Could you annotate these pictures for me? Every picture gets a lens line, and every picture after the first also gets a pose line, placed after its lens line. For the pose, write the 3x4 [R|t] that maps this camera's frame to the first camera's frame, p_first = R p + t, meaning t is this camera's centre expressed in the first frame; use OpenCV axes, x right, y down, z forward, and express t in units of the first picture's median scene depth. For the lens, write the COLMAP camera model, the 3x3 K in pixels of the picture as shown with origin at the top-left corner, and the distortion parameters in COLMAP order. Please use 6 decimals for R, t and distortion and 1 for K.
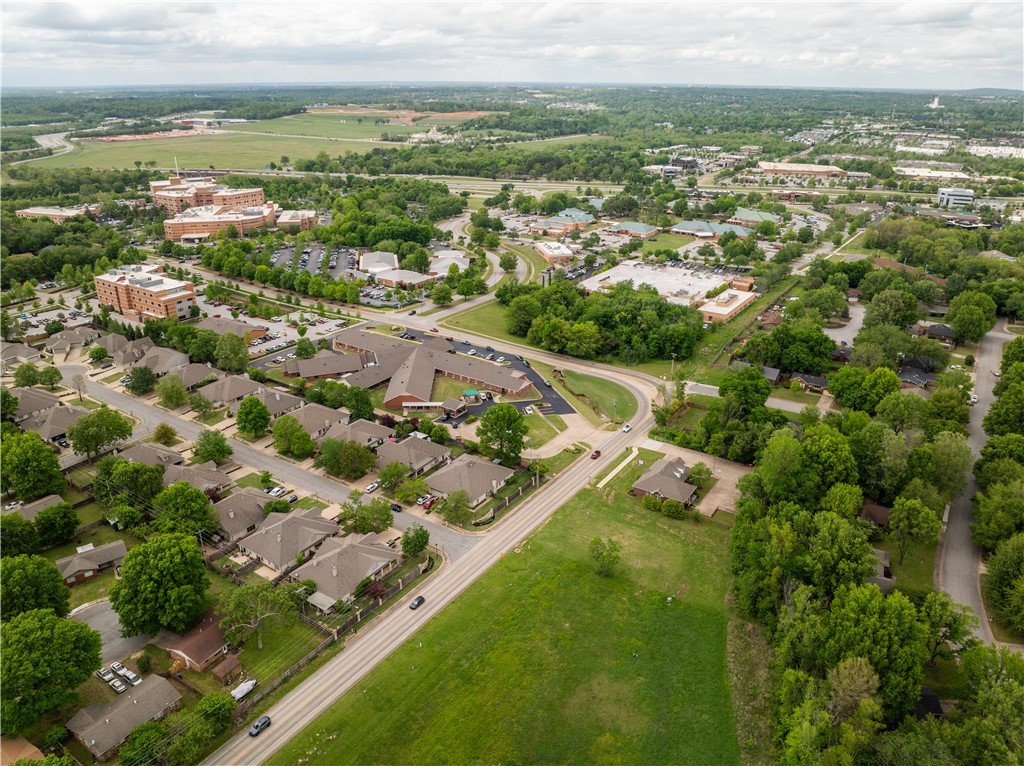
lens RADIAL K [[720.9, 0, 508.5], [0, 720.9, 387.8], [0, 0, 1]] dist [-0.046408, 0.014279]
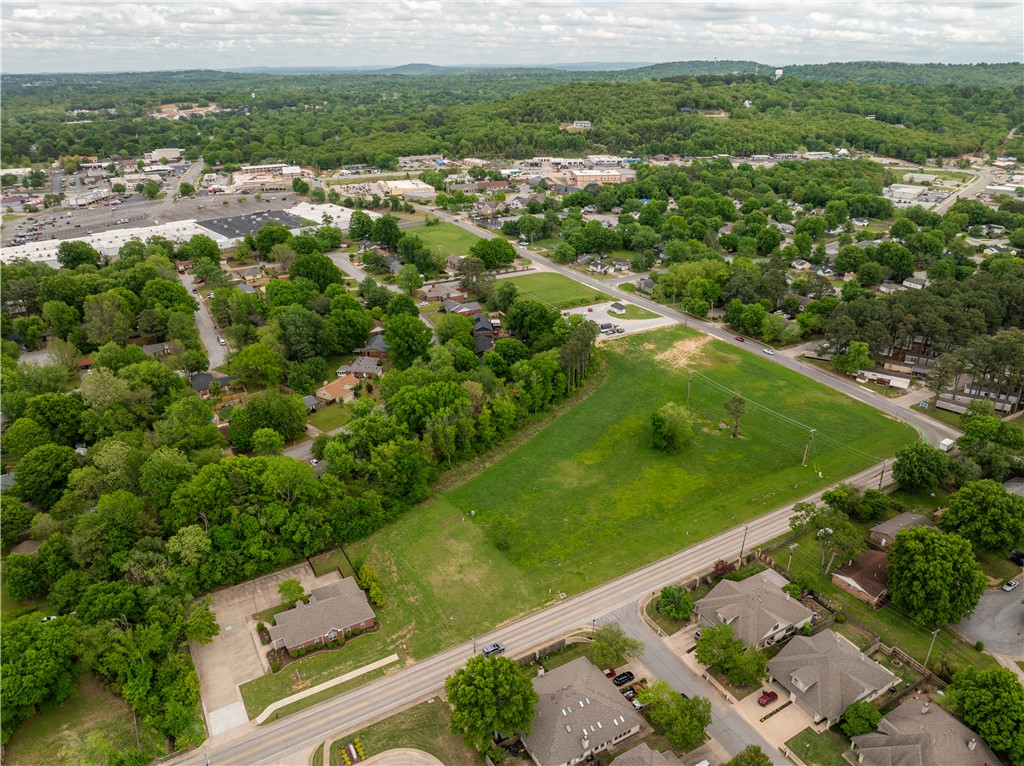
lens RADIAL K [[720.9, 0, 508.5], [0, 720.9, 387.8], [0, 0, 1]] dist [-0.046408, 0.014279]
pose [[-0.897315, -0.181756, 0.402231, -0.167620], [0.176105, 0.688190, 0.703833, -0.417556], [-0.404737, 0.702395, -0.585516, 0.939085]]
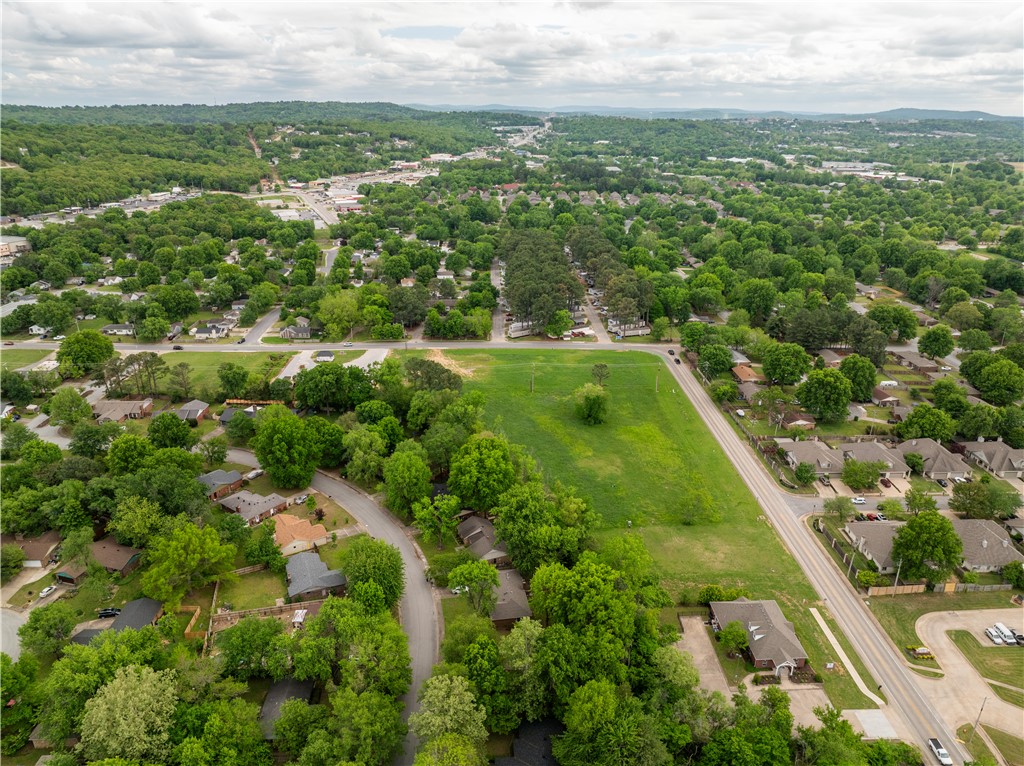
lens RADIAL K [[720.9, 0, 508.5], [0, 720.9, 387.8], [0, 0, 1]] dist [-0.046408, 0.014279]
pose [[-0.810378, 0.206548, -0.548293, 0.630605], [-0.239476, 0.737301, 0.631695, -0.375721], [0.534732, 0.643215, -0.548029, 0.870197]]
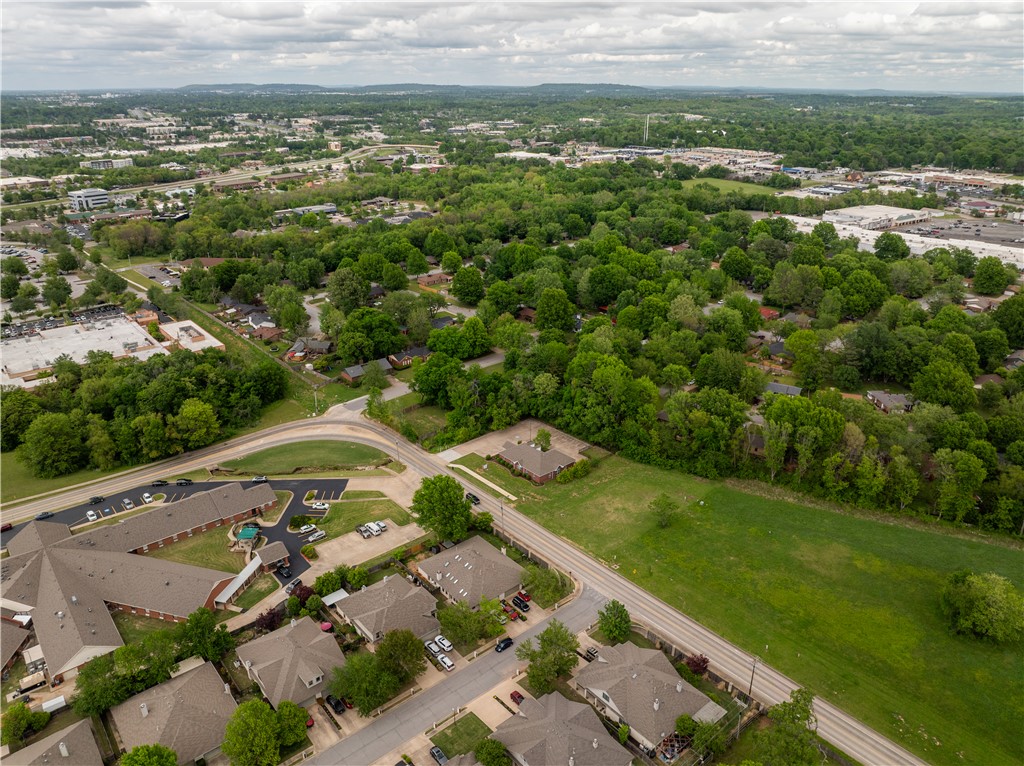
lens RADIAL K [[720.9, 0, 508.5], [0, 720.9, 387.8], [0, 0, 1]] dist [-0.046408, 0.014279]
pose [[0.270857, -0.381097, 0.883969, -0.540541], [0.381244, 0.885675, 0.265015, -0.204750], [-0.883906, 0.265227, 0.385182, 0.469723]]
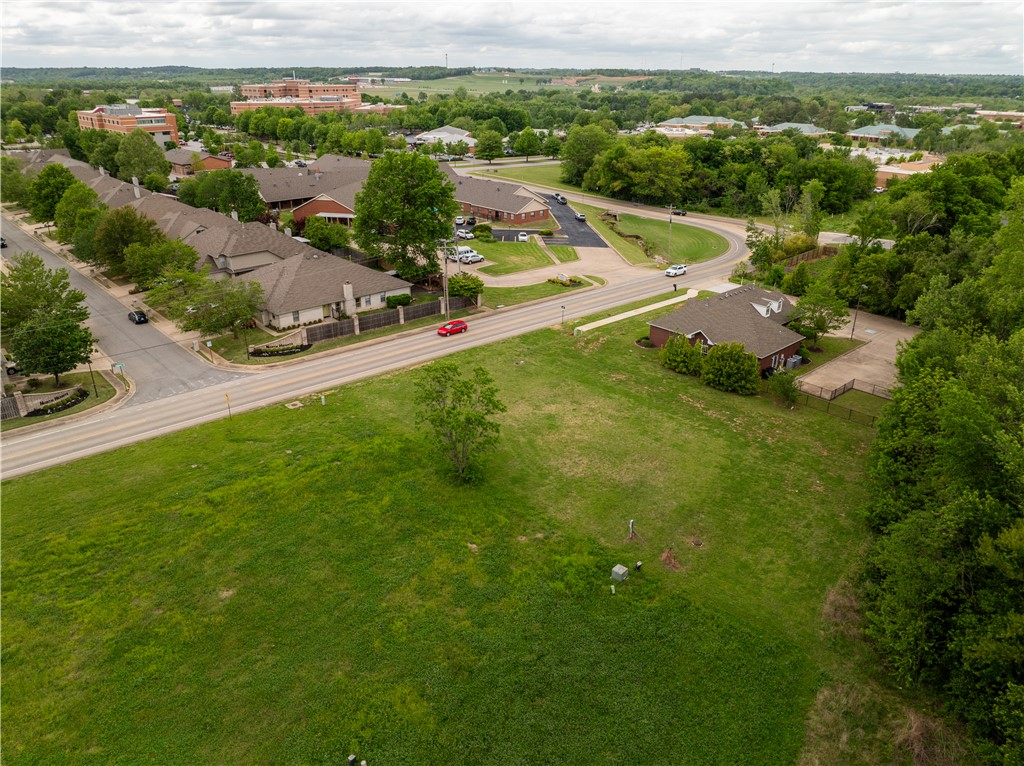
lens RADIAL K [[725.4, 0, 508.8], [0, 725.4, 380.0], [0, 0, 1]] dist [-0.042455, 0.005089]
pose [[0.972221, 0.096377, -0.213302, 0.144508], [-0.096770, 0.995269, 0.008627, 0.134783], [0.213125, 0.012254, 0.976948, 0.431819]]
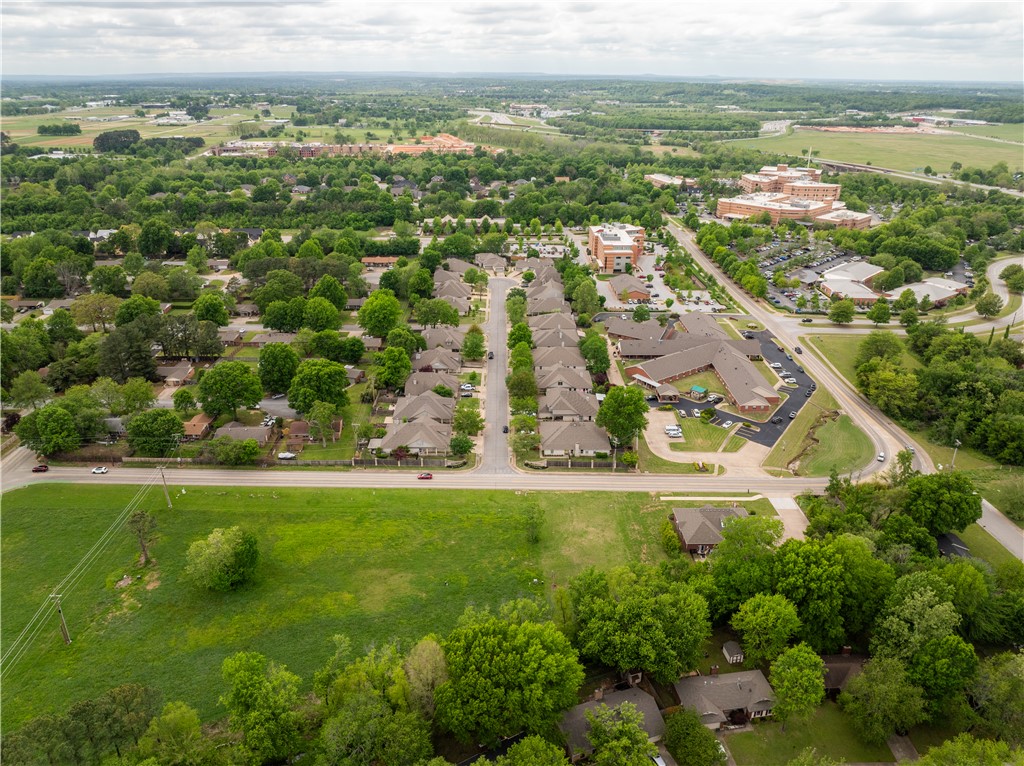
lens RADIAL K [[720.9, 0, 508.5], [0, 720.9, 387.8], [0, 0, 1]] dist [-0.046408, 0.014279]
pose [[0.569890, 0.333532, -0.750987, 0.539255], [-0.328389, 0.930208, 0.163930, -0.071157], [0.753251, 0.153193, 0.639645, 0.168030]]
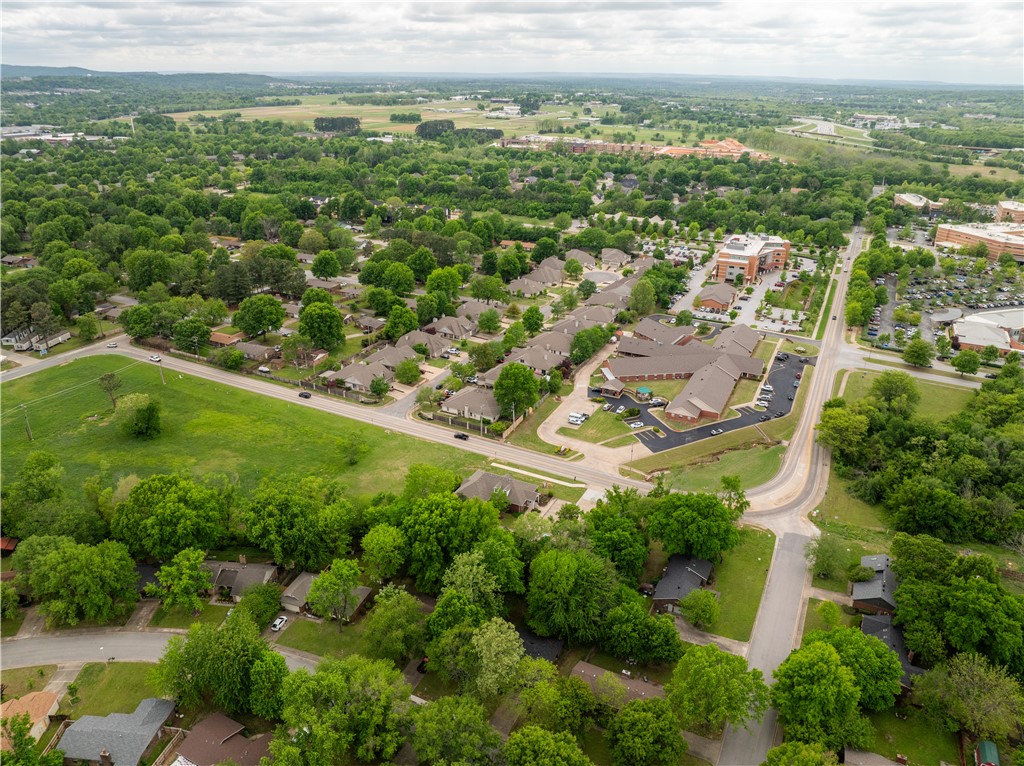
lens RADIAL K [[720.9, 0, 508.5], [0, 720.9, 387.8], [0, 0, 1]] dist [-0.046408, 0.014279]
pose [[0.131327, 0.400688, -0.906754, 0.814977], [-0.400112, 0.858290, 0.321323, -0.238247], [0.907008, 0.320605, 0.273036, 0.556796]]
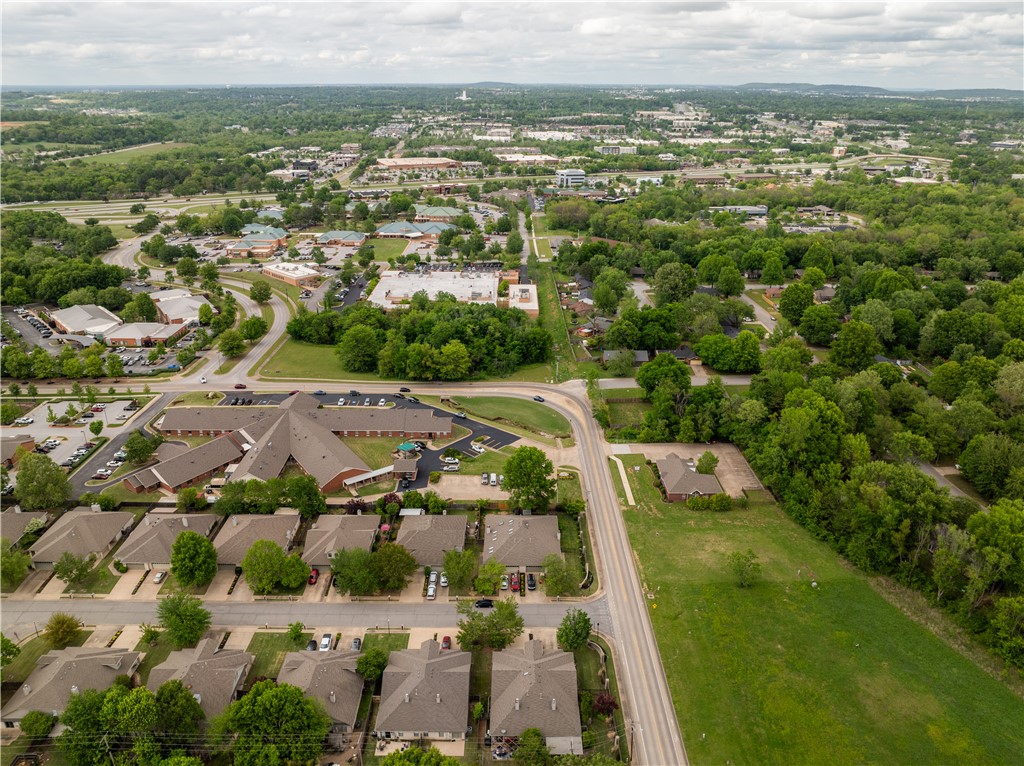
lens RADIAL K [[720.9, 0, 508.5], [0, 720.9, 387.8], [0, 0, 1]] dist [-0.046408, 0.014279]
pose [[0.828188, -0.221446, 0.514847, -0.374816], [0.220683, 0.973268, 0.063629, -0.088966], [-0.515174, 0.060921, 0.854918, 0.200953]]
